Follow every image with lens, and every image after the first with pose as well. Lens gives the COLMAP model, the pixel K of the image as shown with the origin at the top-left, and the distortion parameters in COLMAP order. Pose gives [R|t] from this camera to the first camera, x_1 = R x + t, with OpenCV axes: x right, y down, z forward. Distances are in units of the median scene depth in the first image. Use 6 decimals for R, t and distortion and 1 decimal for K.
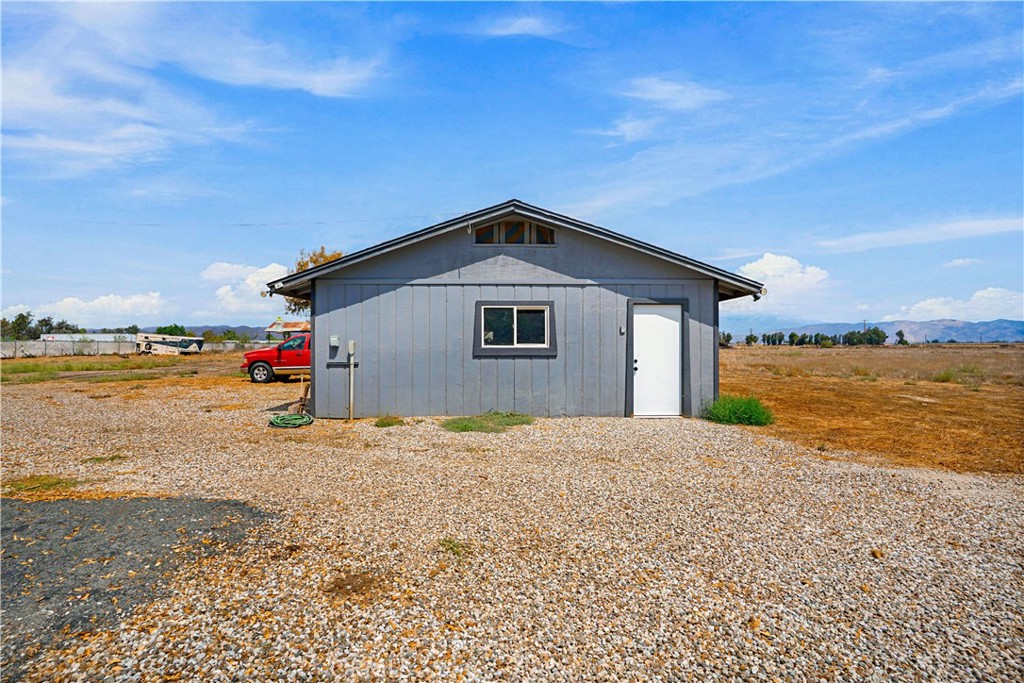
lens RADIAL K [[510.1, 0, 512.0], [0, 510.1, 341.5], [0, 0, 1]] dist [-0.019396, 0.000129]
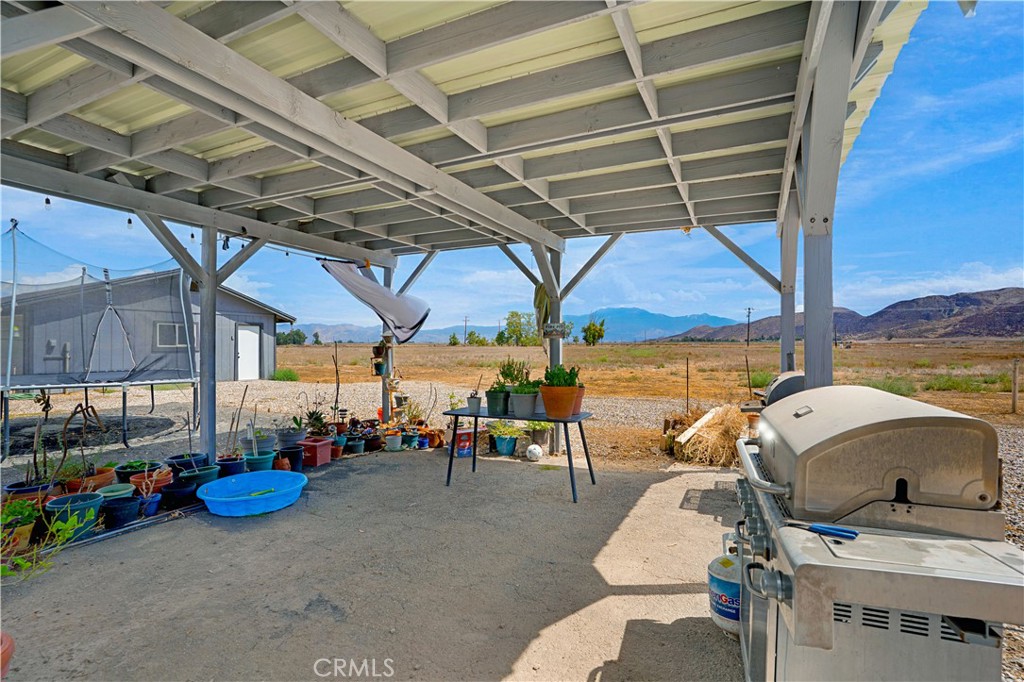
lens RADIAL K [[510.1, 0, 512.0], [0, 510.1, 341.0], [0, 0, 1]] dist [-0.019396, 0.000129]
pose [[0.518748, 0.006627, 0.854902, -0.911310], [-0.006411, 0.999972, -0.003861, -0.009162], [-0.854903, -0.003478, 0.518776, -0.966752]]
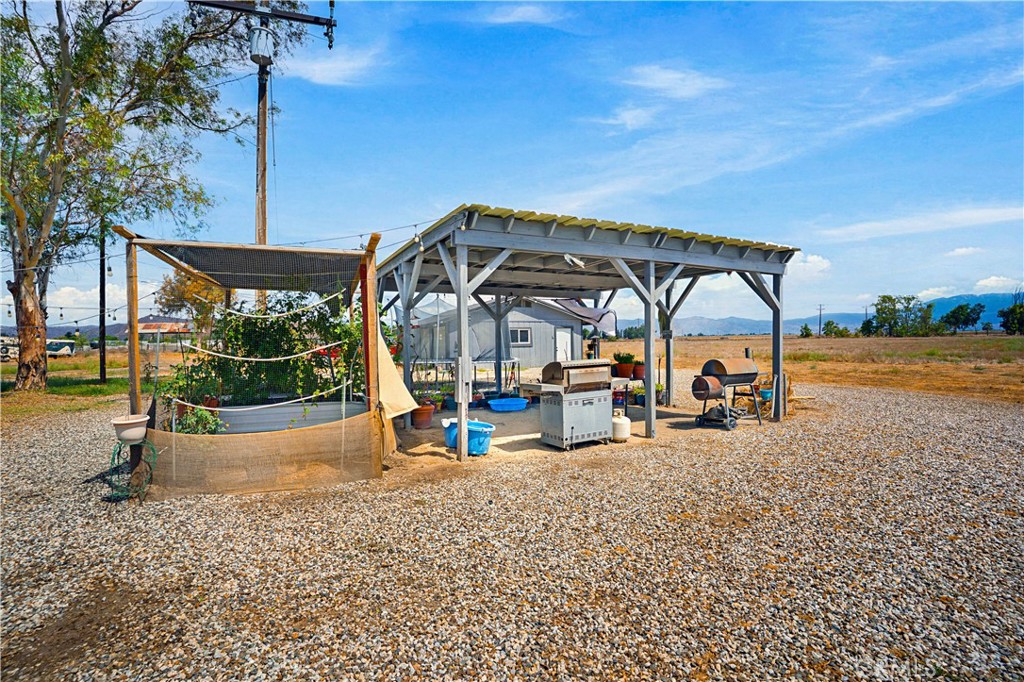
lens RADIAL K [[510.1, 0, 512.0], [0, 510.1, 341.0], [0, 0, 1]] dist [-0.019396, 0.000129]
pose [[0.934455, -0.013656, 0.355819, -1.046813], [0.011680, 0.999902, 0.007699, -0.024708], [-0.355889, -0.003038, 0.934523, -1.653961]]
